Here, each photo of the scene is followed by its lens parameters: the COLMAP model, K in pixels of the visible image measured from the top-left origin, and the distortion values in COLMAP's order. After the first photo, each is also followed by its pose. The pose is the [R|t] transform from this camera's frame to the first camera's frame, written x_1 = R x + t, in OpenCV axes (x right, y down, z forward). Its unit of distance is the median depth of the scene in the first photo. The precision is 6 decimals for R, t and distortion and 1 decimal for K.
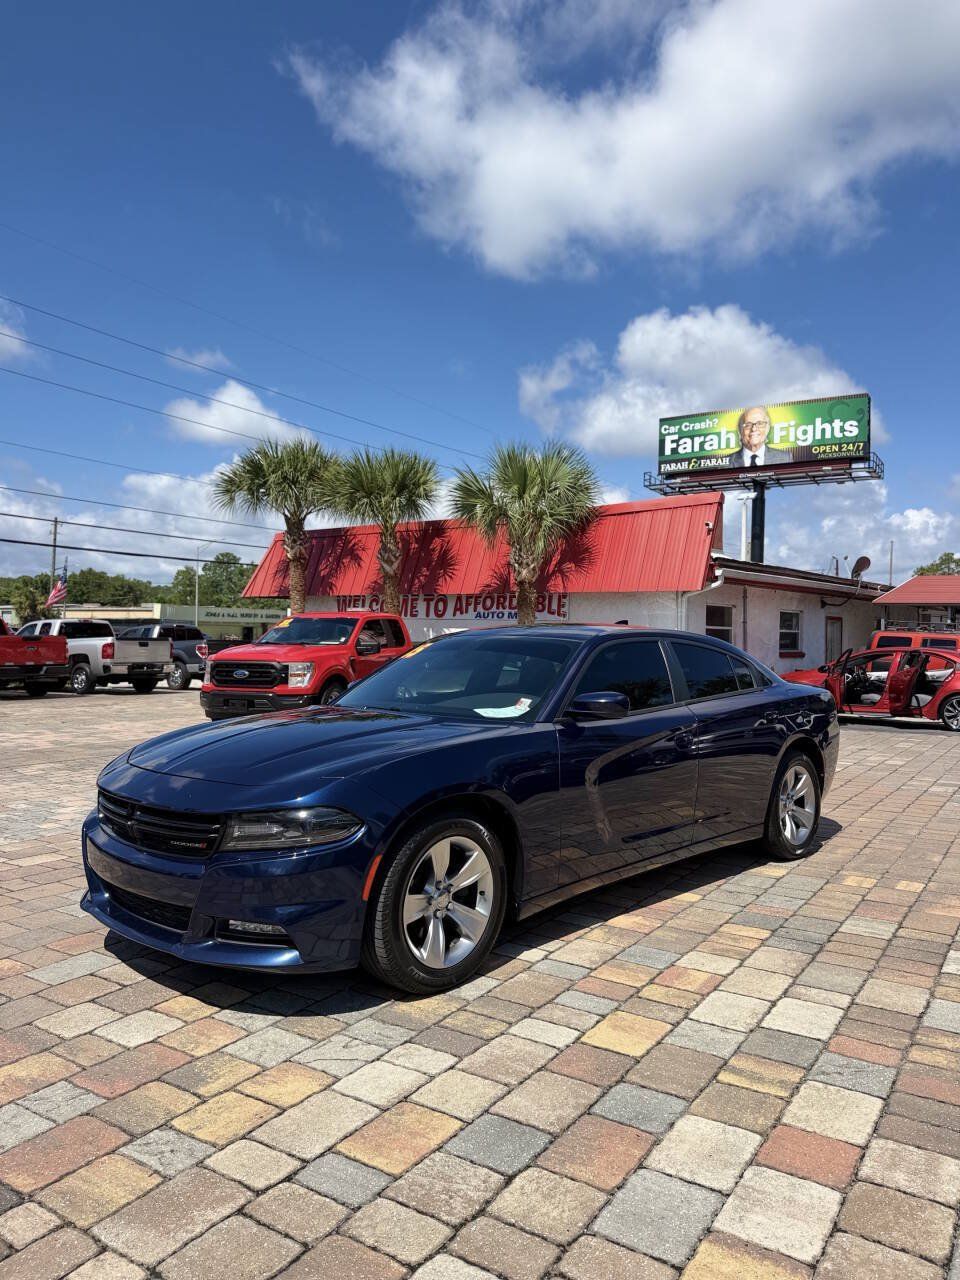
lens RADIAL K [[888.4, 0, 488.7], [0, 888.4, 640.4], [0, 0, 1]] dist [0.053973, -0.072103]
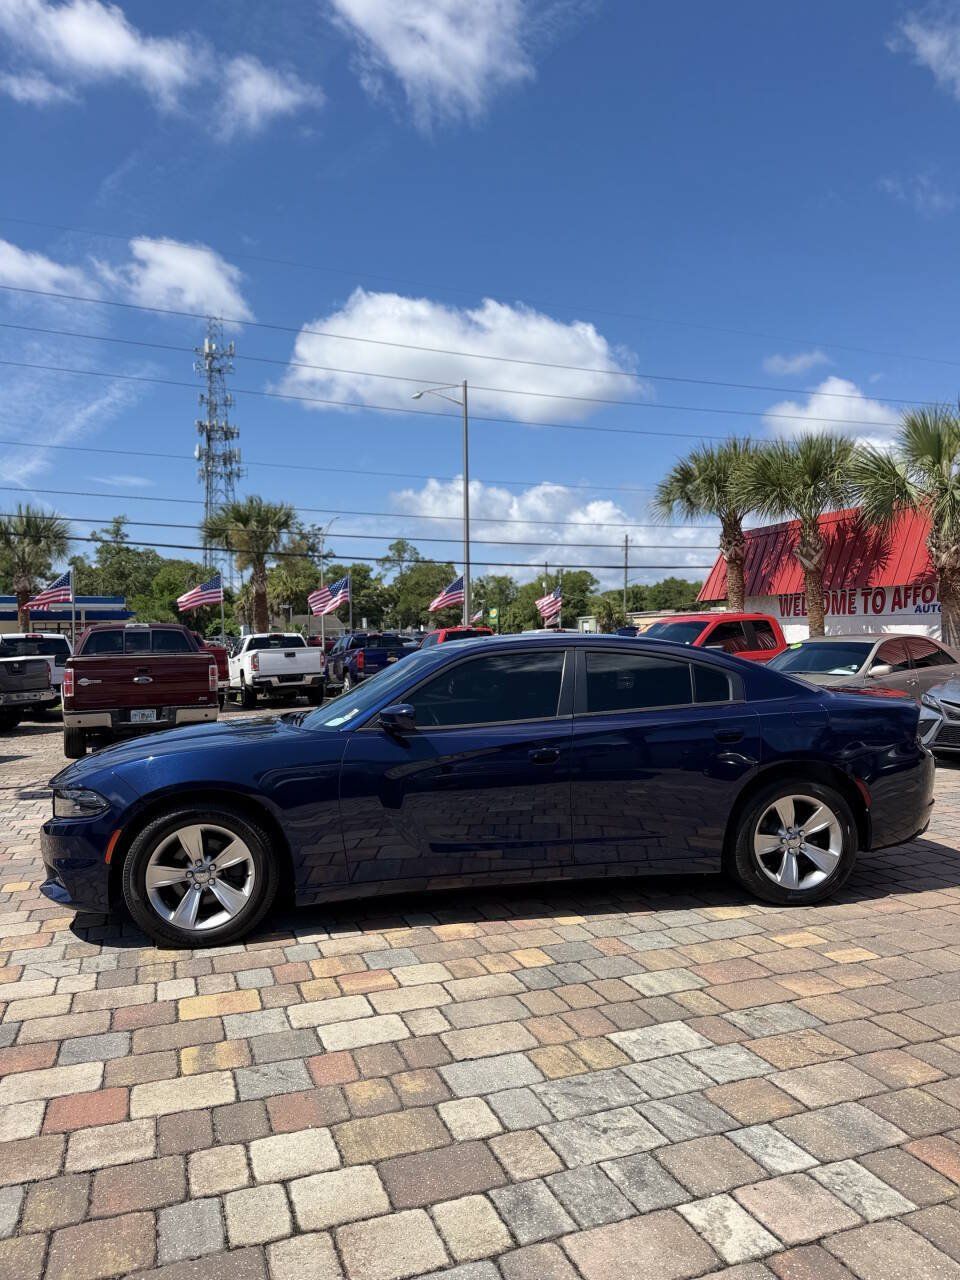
lens RADIAL K [[888.4, 0, 480.4], [0, 888.4, 640.7], [0, 0, 1]] dist [0.053973, -0.072103]
pose [[0.797875, -0.028218, -0.602163, 0.797180], [0.027935, 0.999561, -0.009826, -0.003377], [0.602176, -0.008981, 0.798313, 0.207840]]
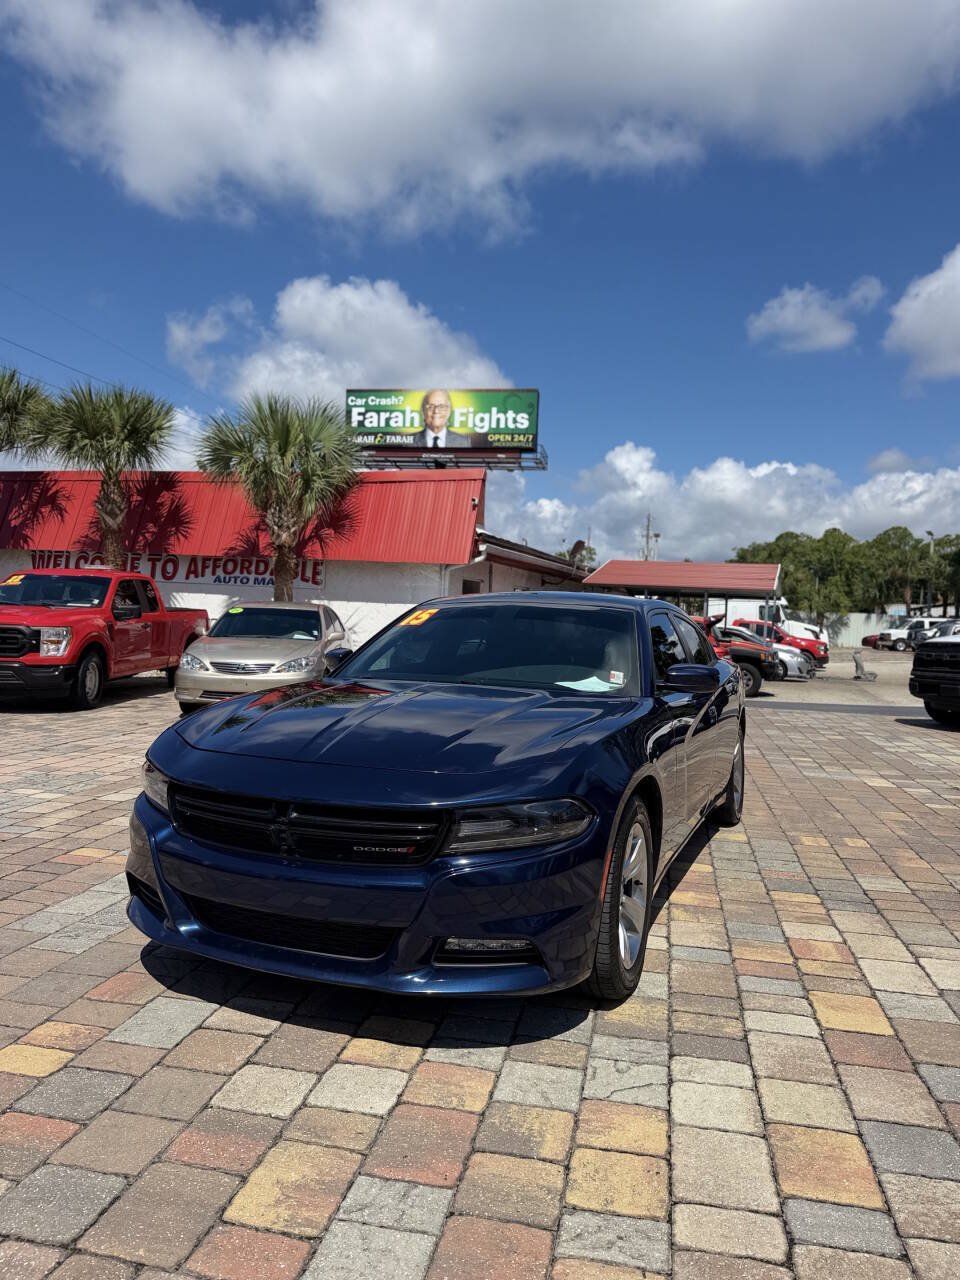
lens RADIAL K [[888.4, 0, 478.9], [0, 888.4, 641.3], [0, 0, 1]] dist [0.053973, -0.072103]
pose [[0.933003, 0.016497, 0.359491, -0.413629], [-0.028143, 0.999234, 0.027186, 0.013163], [-0.358767, -0.035482, 0.932753, 0.175770]]
